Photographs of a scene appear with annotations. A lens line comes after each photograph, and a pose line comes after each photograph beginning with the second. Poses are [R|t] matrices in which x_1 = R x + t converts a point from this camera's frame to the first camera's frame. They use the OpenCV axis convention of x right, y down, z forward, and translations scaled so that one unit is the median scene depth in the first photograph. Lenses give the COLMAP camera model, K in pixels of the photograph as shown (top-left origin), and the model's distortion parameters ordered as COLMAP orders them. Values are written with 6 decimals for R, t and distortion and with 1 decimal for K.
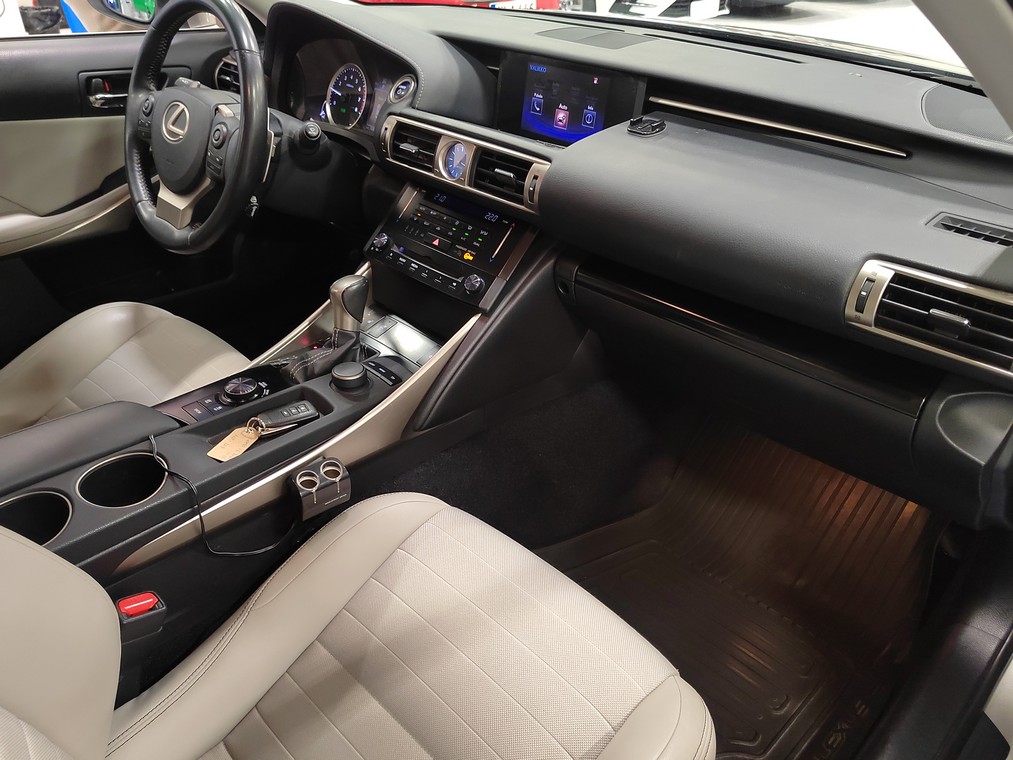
lens RADIAL K [[784.1, 0, 506.5], [0, 784.1, 380.0], [0, 0, 1]] dist [0.063119, -0.100748]
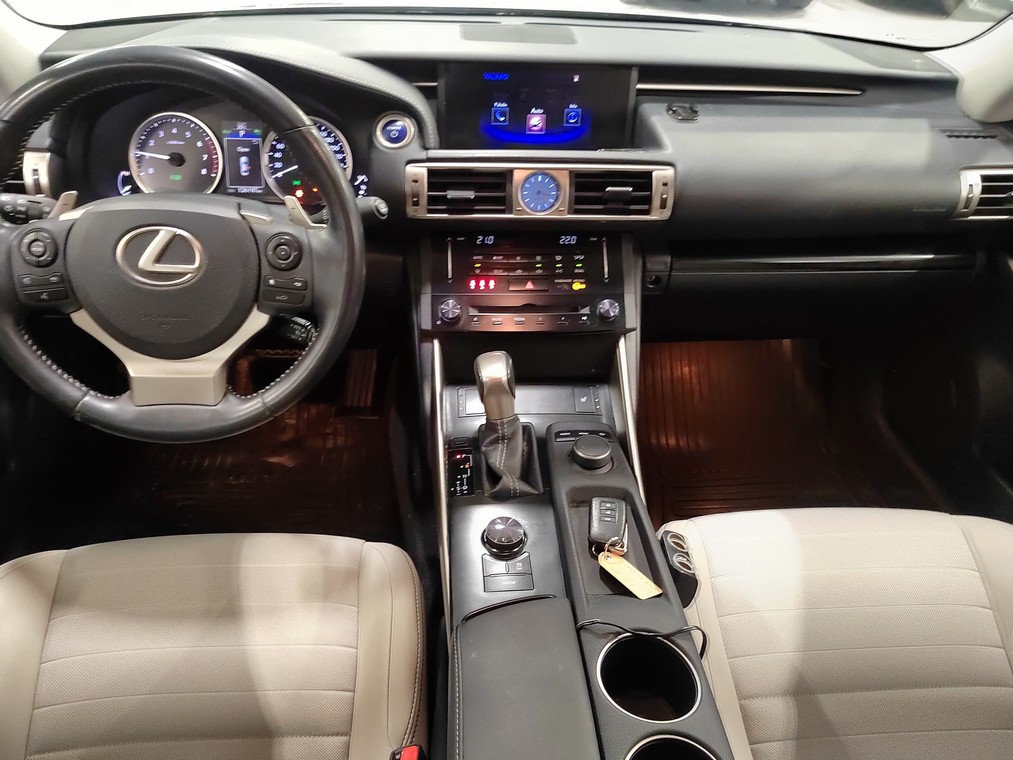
lens RADIAL K [[784.1, 0, 506.5], [0, 784.1, 380.0], [0, 0, 1]] dist [0.063119, -0.100748]
pose [[0.650521, -0.421370, 0.631878, -0.737111], [0.377056, 0.901386, 0.212912, -0.284704], [-0.659281, 0.099750, 0.745251, 0.360555]]
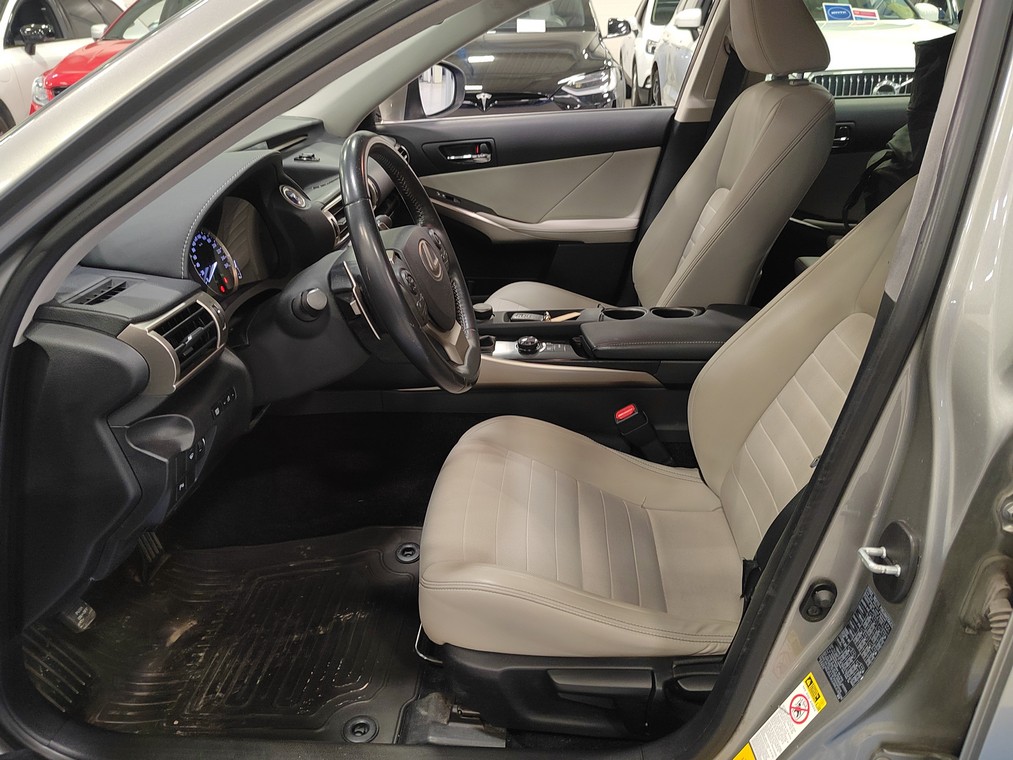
lens RADIAL K [[784.1, 0, 506.5], [0, 784.1, 380.0], [0, 0, 1]] dist [0.063119, -0.100748]
pose [[-0.666783, -0.311037, 0.677242, -1.259180], [0.400712, 0.616569, 0.677696, -0.909200], [-0.628355, 0.723256, -0.286482, 1.417231]]
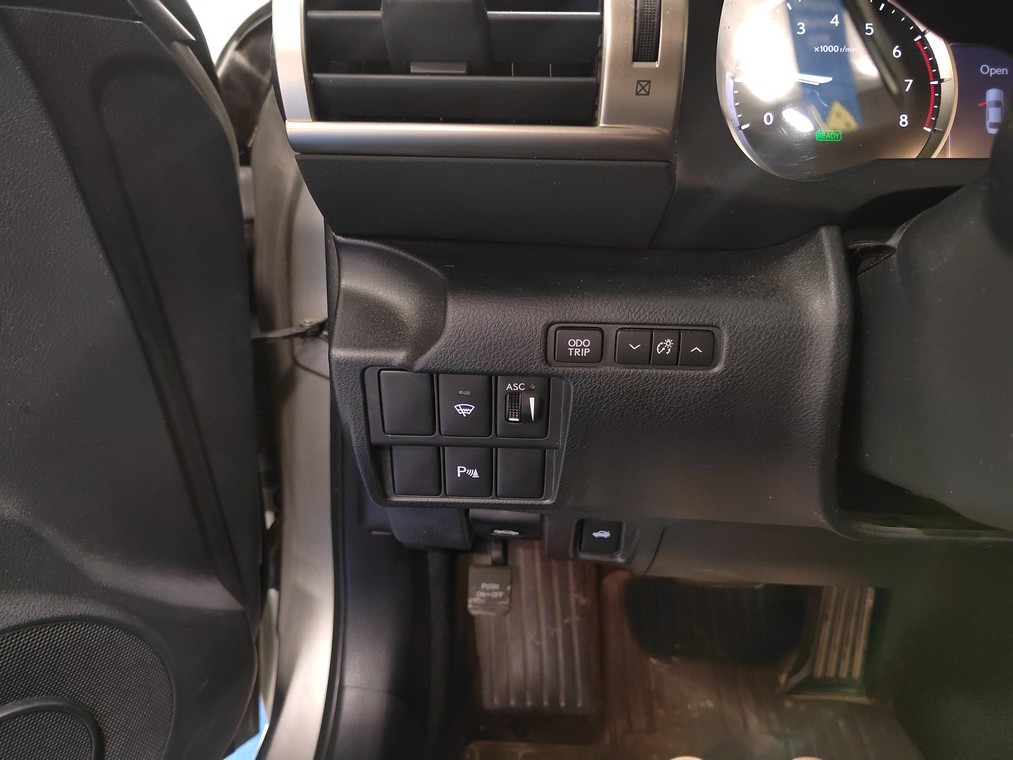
lens RADIAL K [[707.9, 0, 506.5], [0, 707.9, 380.0], [0, 0, 1]] dist [0.004461, -0.001567]
pose [[0.716979, -0.250396, 0.650571, -0.630727], [0.371593, 0.926895, -0.052775, -0.389615], [-0.589796, 0.279586, 0.757609, 1.207976]]
